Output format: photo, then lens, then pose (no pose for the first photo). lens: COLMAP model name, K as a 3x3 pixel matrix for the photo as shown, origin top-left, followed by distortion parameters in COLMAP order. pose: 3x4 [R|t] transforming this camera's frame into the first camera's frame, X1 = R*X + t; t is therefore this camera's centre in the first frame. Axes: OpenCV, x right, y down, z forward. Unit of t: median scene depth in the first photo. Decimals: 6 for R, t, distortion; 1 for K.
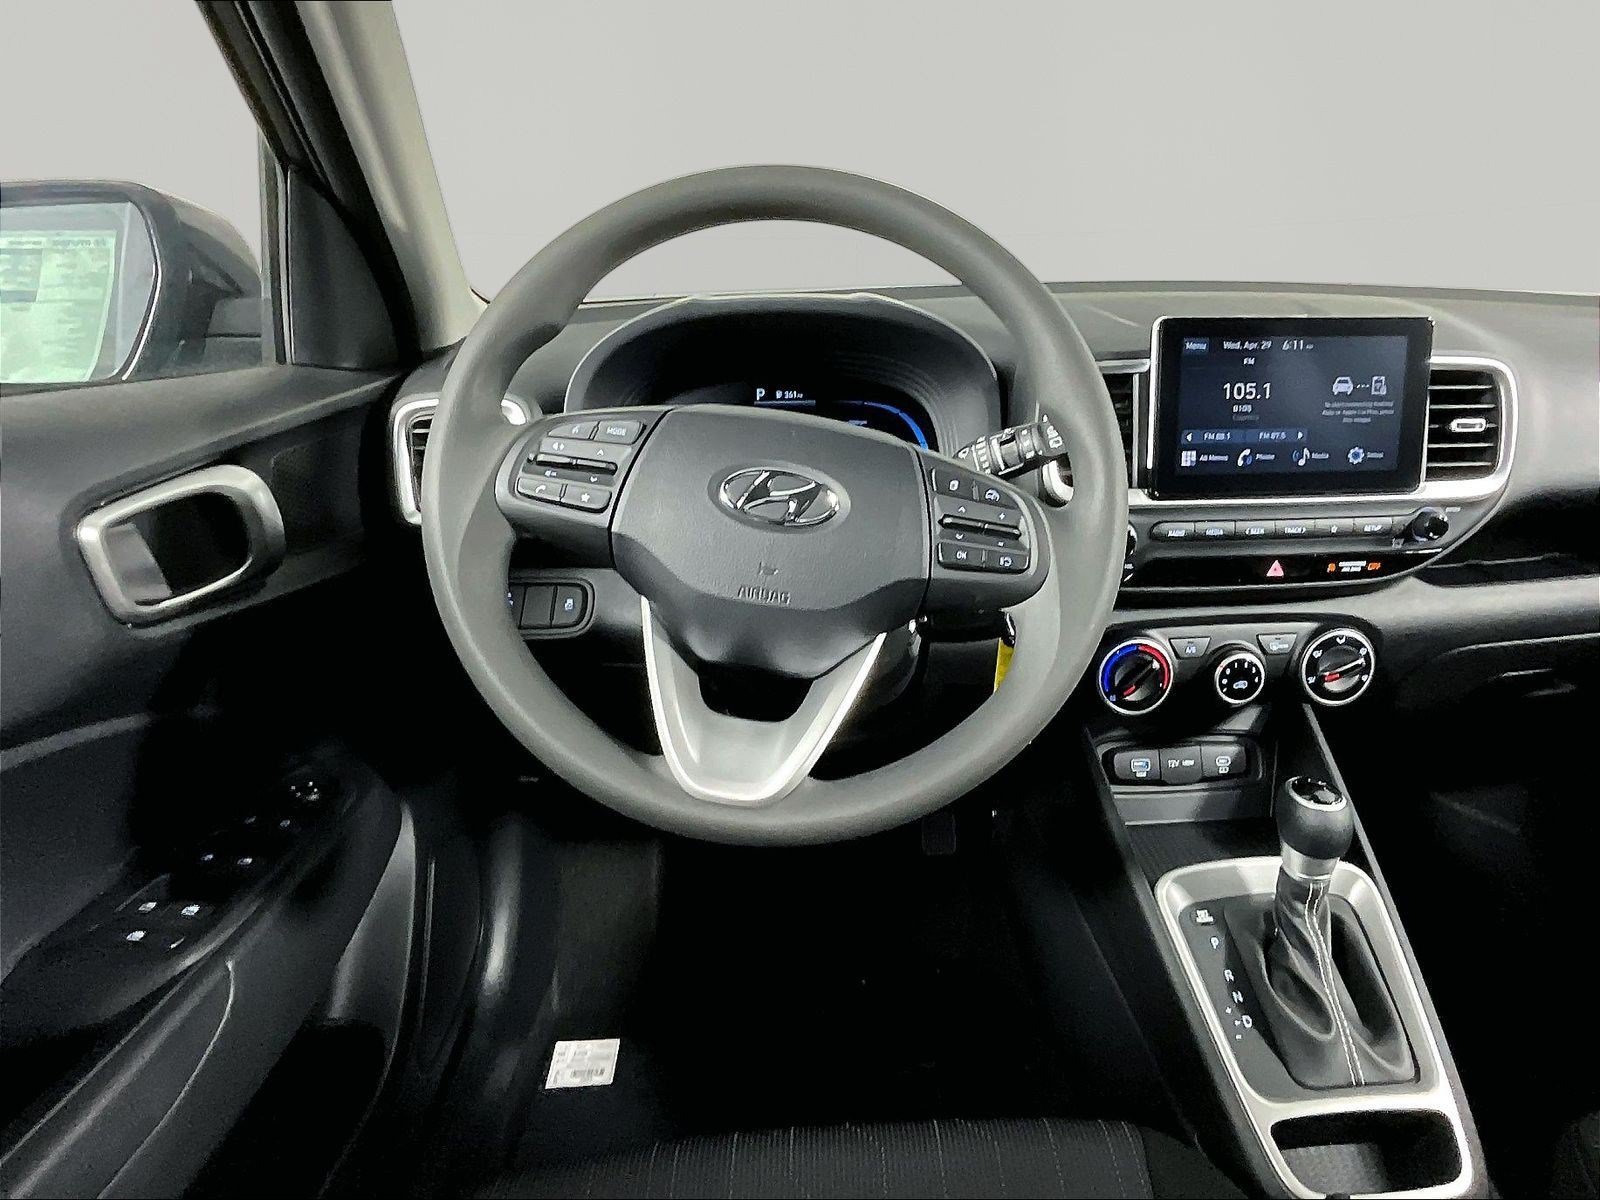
lens RADIAL K [[934.6, 0, 865.7], [0, 934.6, 578.2], [0, 0, 1]] dist [-0.000060, -0.000068]
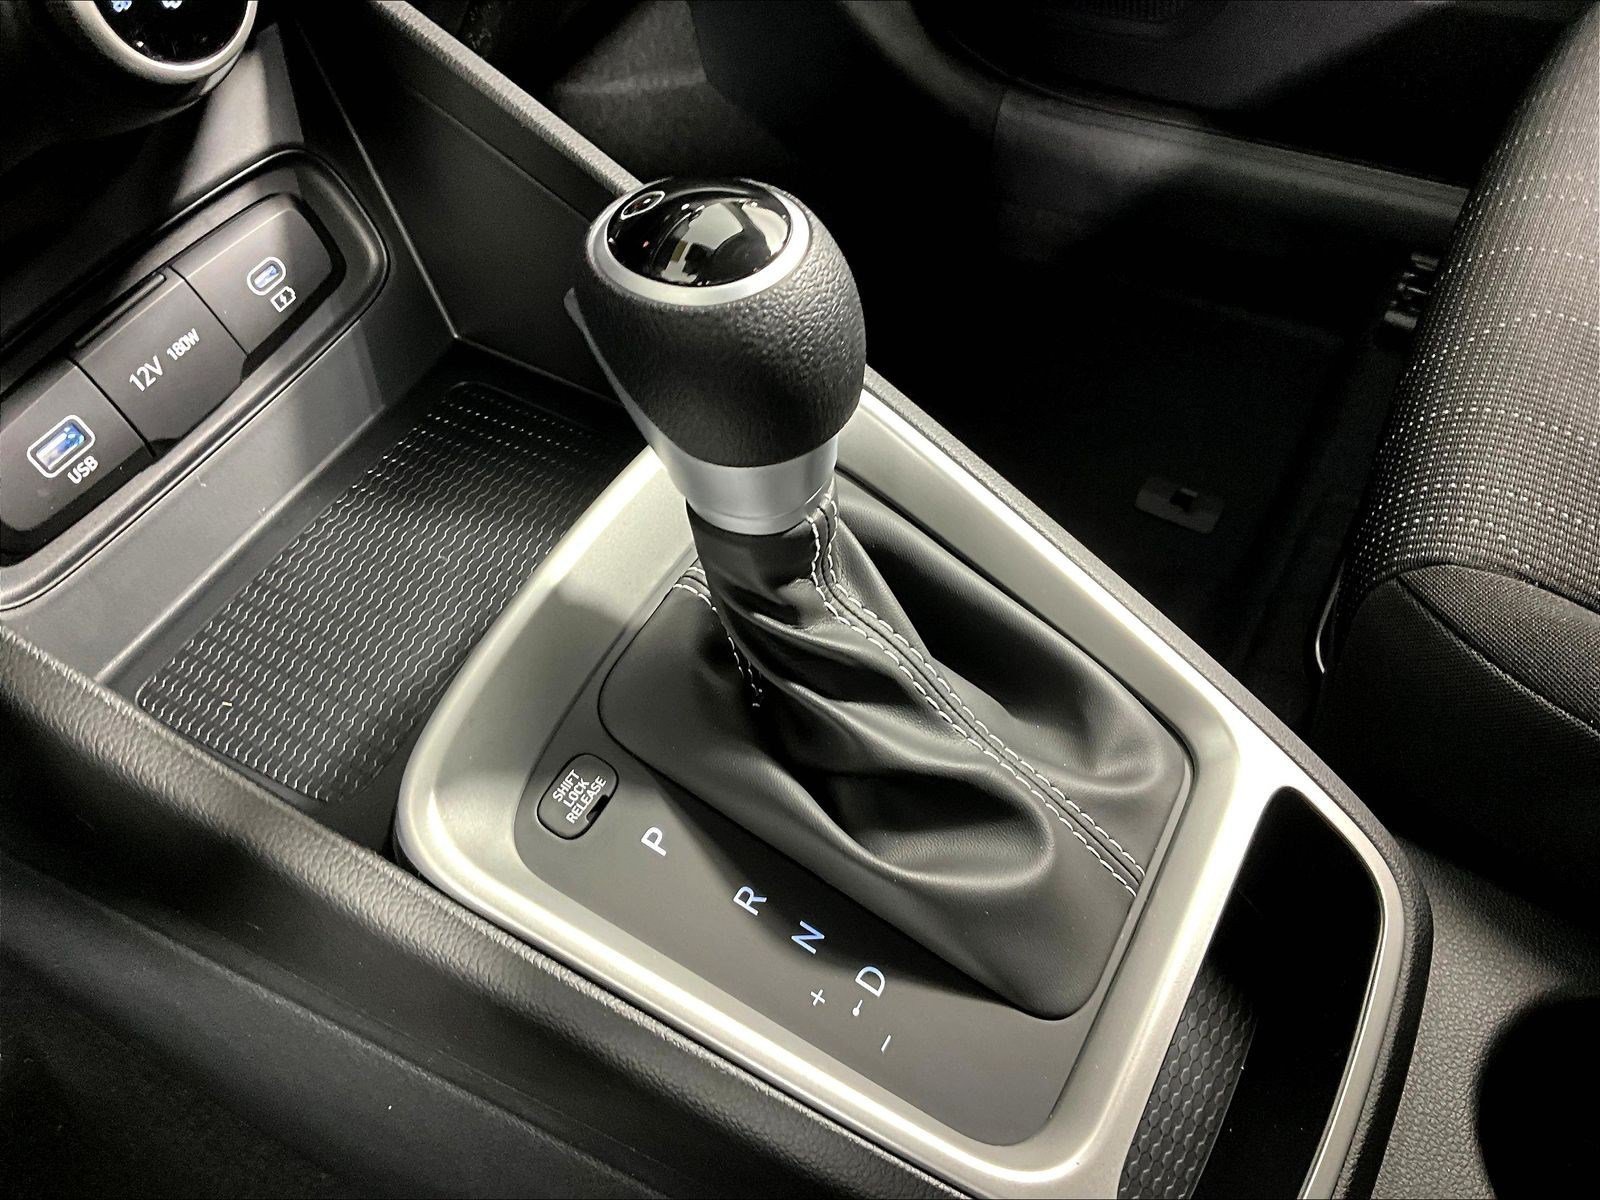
lens RADIAL K [[1339.0, 0, 800.0], [0, 1339.0, 600.0], [0, 0, 1]] dist [0.136322, -0.260429]
pose [[0.576670, -0.666364, 0.472663, 0.235341], [0.366144, 0.727995, 0.579621, 0.089568], [-0.730336, -0.161187, 0.663799, 0.656282]]
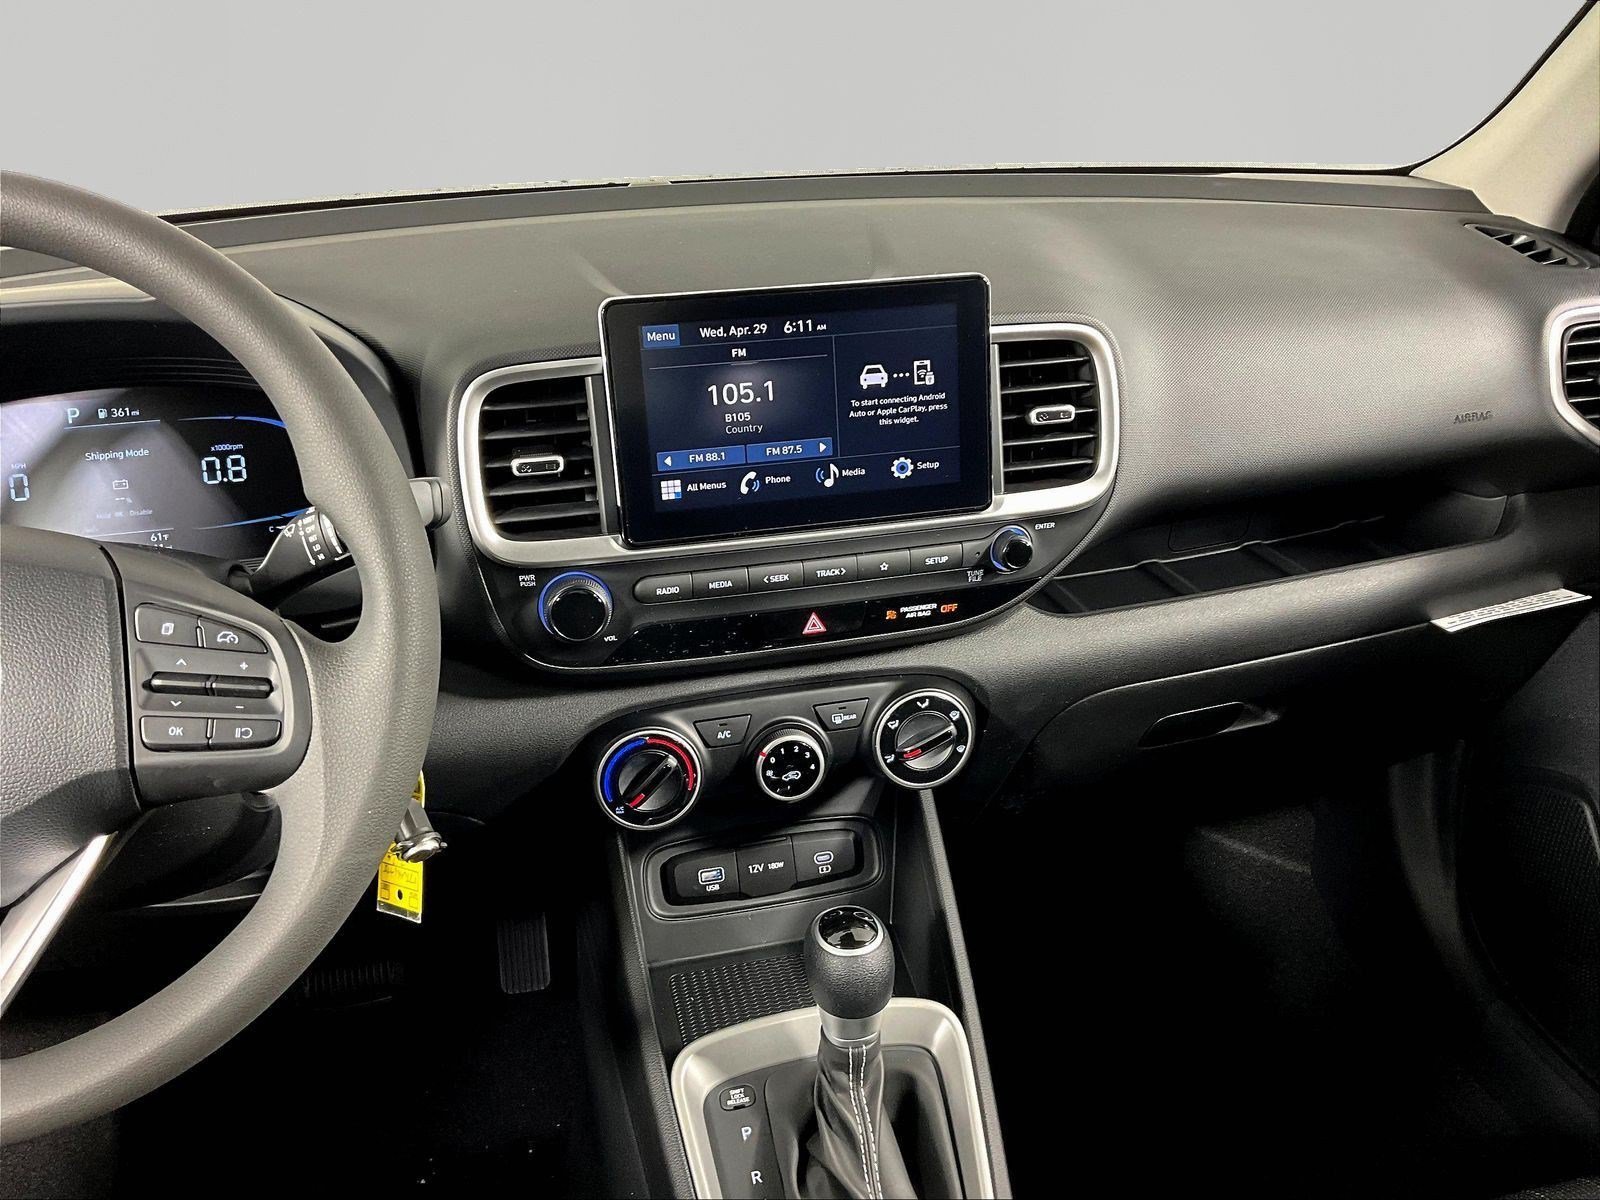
lens RADIAL K [[1339.0, 0, 800.0], [0, 1339.0, 600.0], [0, 0, 1]] dist [0.136322, -0.260429]
pose [[0.990498, -0.076935, 0.113992, 0.311595], [0.067741, 0.994291, 0.082444, -0.119349], [-0.119684, -0.073939, 0.990055, -0.054928]]
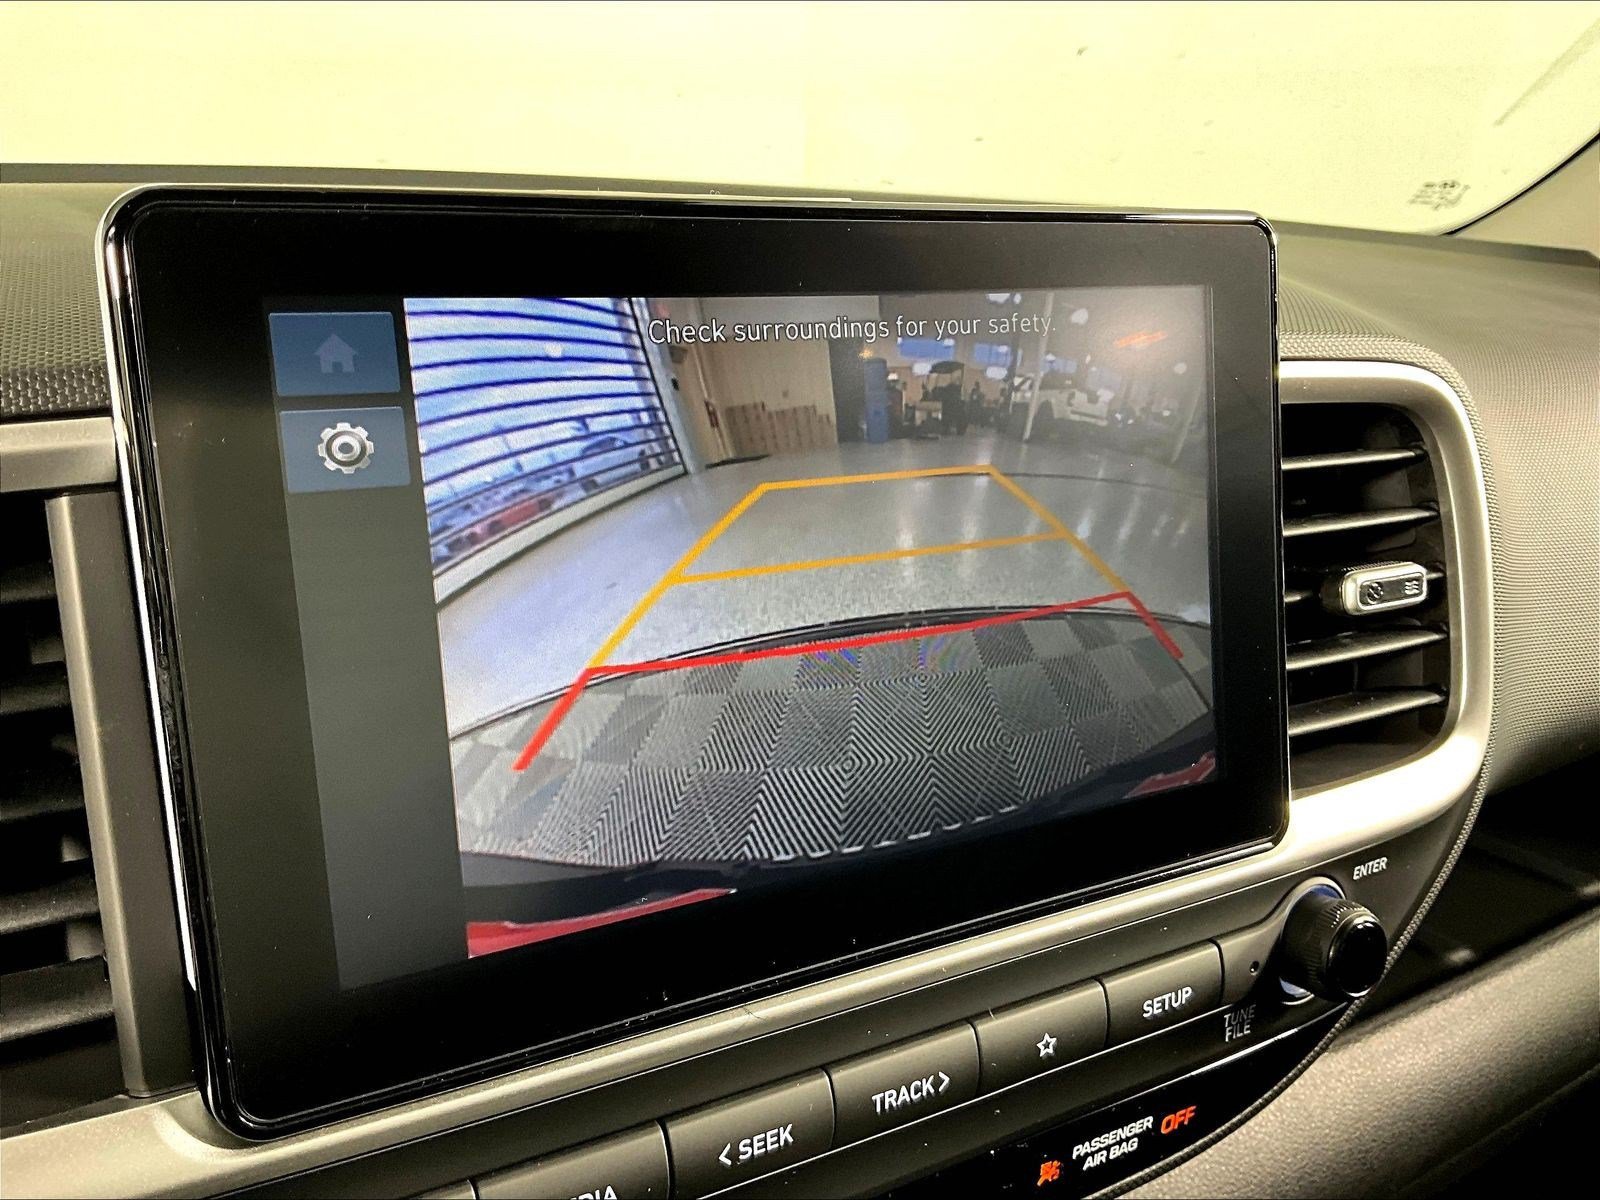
lens RADIAL K [[1339.0, 0, 800.0], [0, 1339.0, 600.0], [0, 0, 1]] dist [0.136322, -0.260429]
pose [[0.913366, -0.095373, 0.395811, 0.307775], [0.119098, 0.992239, -0.035744, -0.167314], [-0.389330, 0.079788, 0.917636, 0.682898]]
